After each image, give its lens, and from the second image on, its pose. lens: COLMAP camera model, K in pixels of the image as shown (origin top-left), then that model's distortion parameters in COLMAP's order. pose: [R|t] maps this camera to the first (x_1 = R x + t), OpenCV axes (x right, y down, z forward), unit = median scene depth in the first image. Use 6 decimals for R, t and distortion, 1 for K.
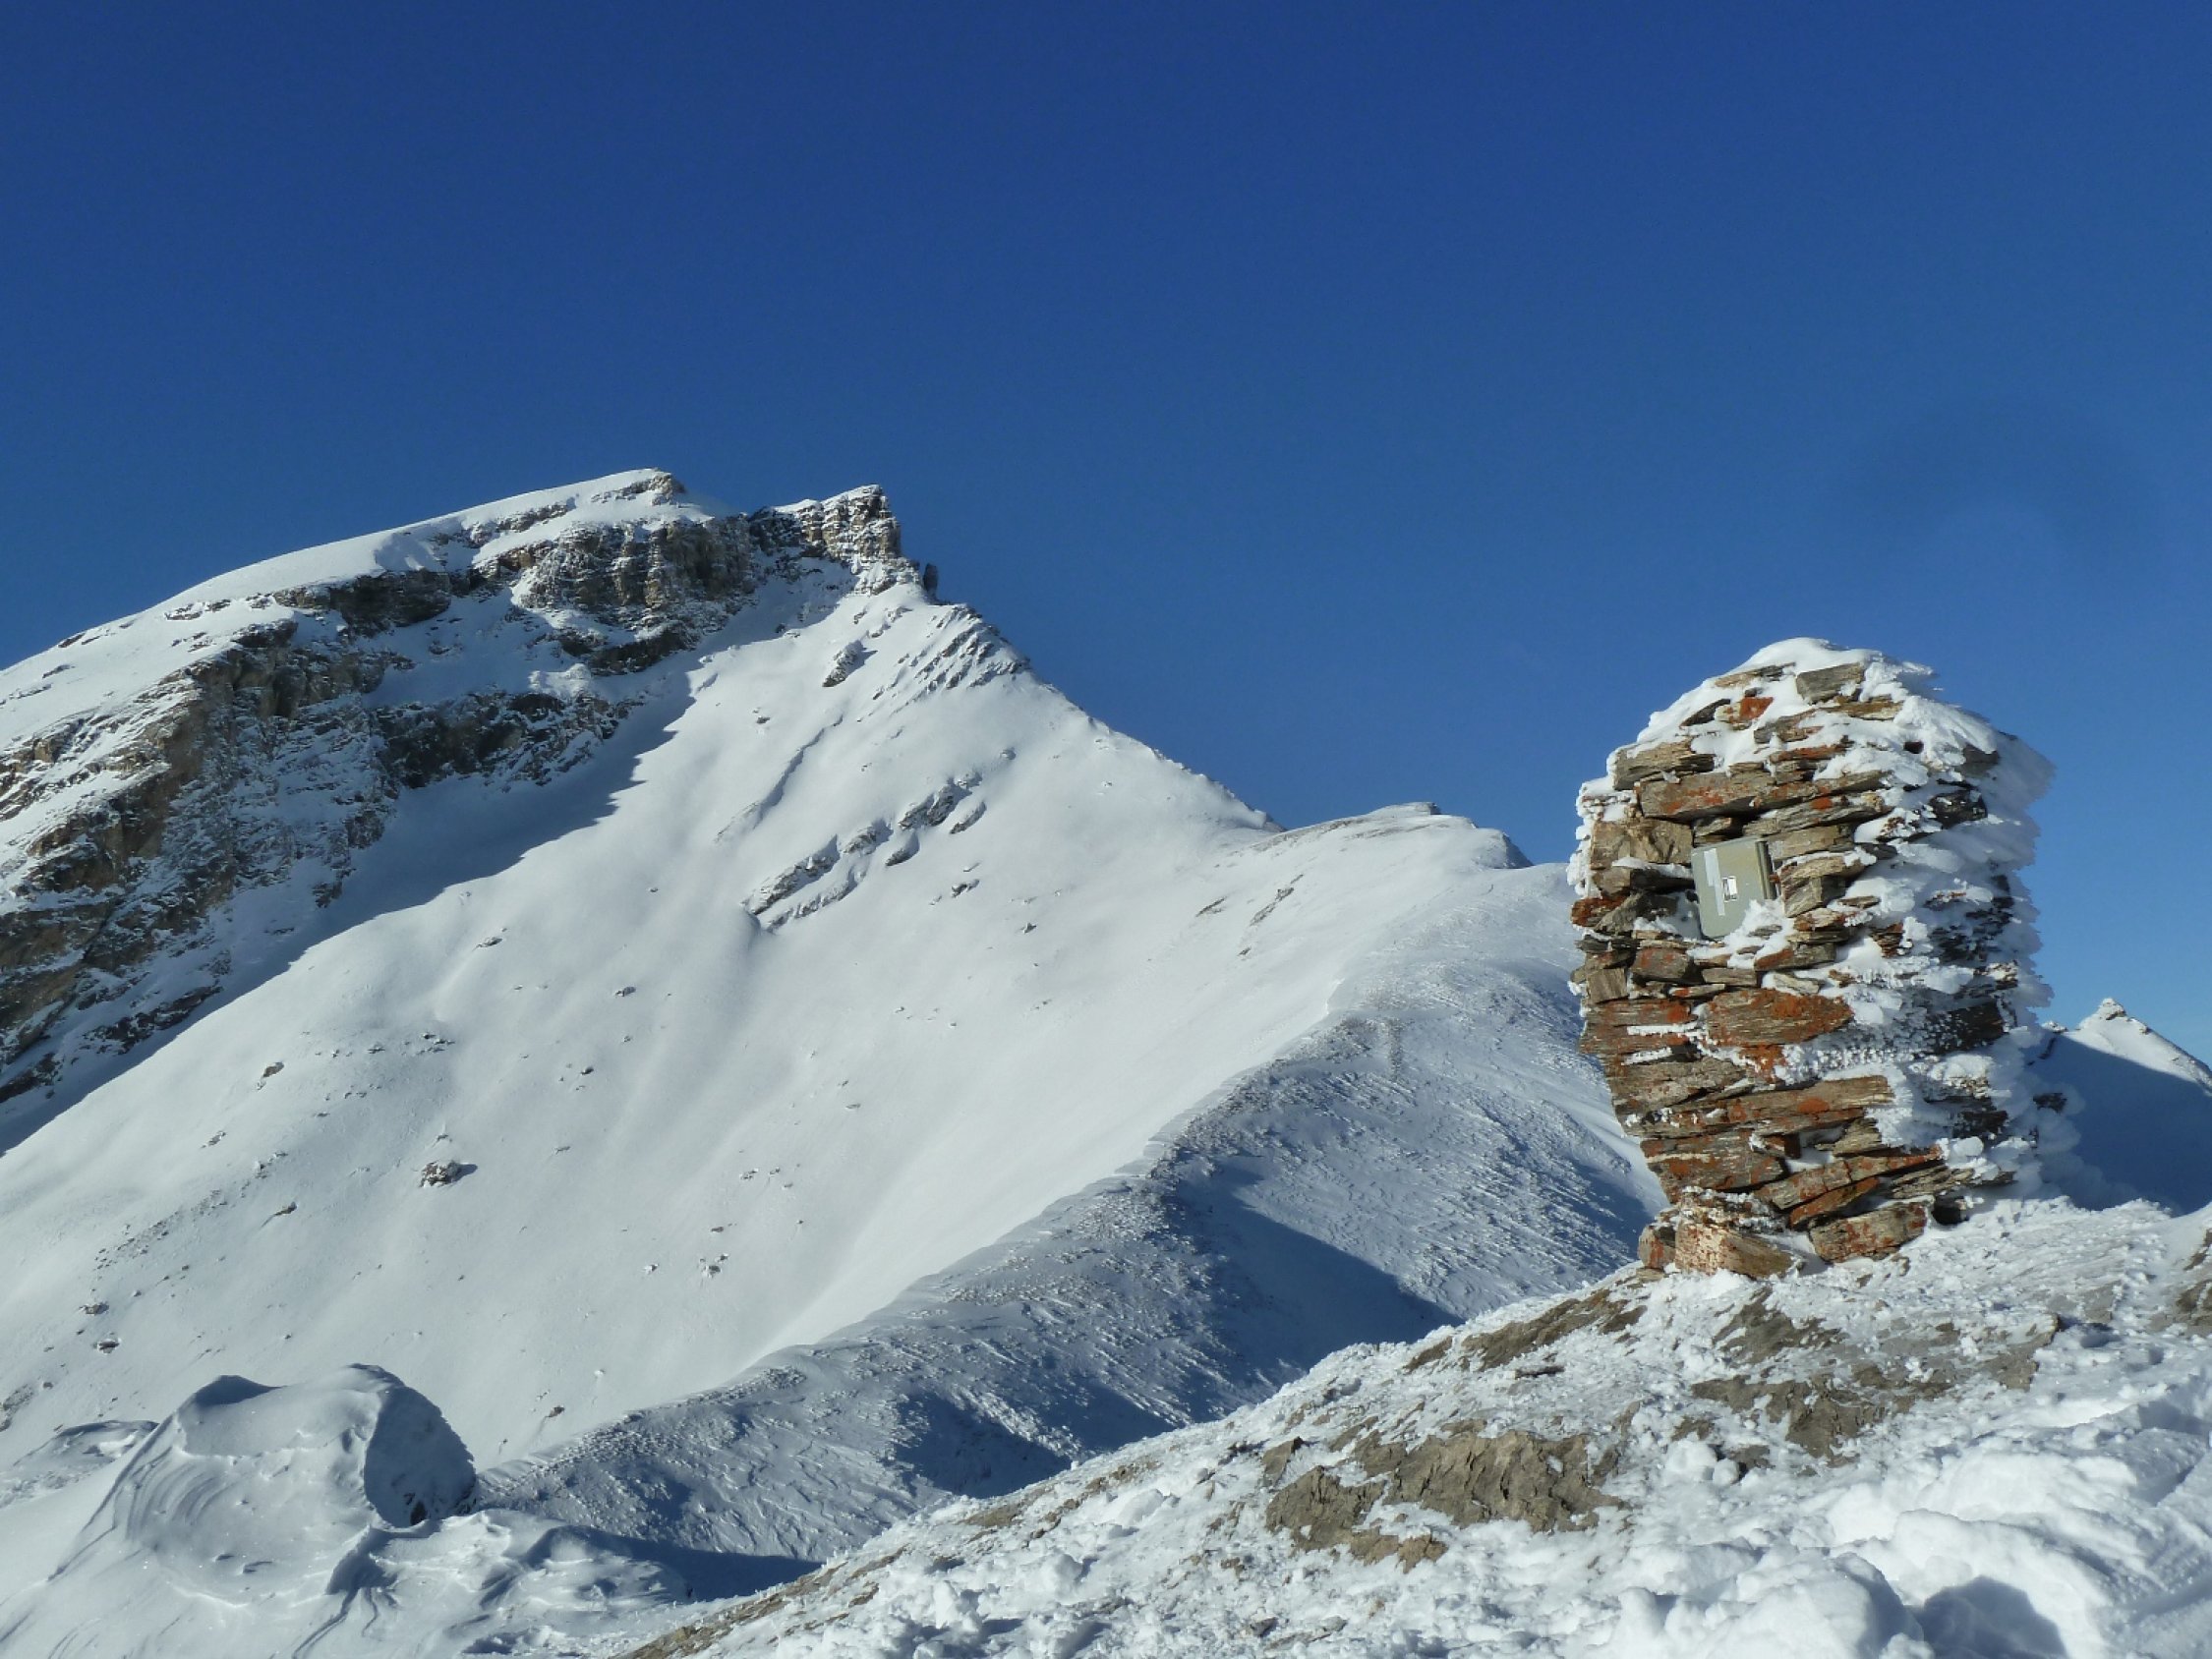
lens RADIAL K [[2253.2, 0, 1099.1], [0, 2253.2, 828.0], [0, 0, 1]] dist [-0.014433, 0.000000]
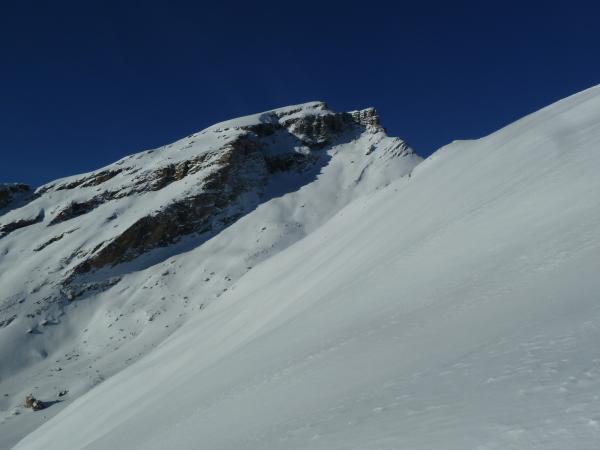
lens RADIAL K [[695.9, 0, 302.1], [0, 695.9, 225.7], [0, 0, 1]] dist [0.017950, 0.000000]
pose [[0.994910, 0.053820, -0.085191, -0.126690], [-0.052667, 0.998488, 0.015724, 0.056396], [0.085908, -0.011158, 0.996241, -0.313379]]
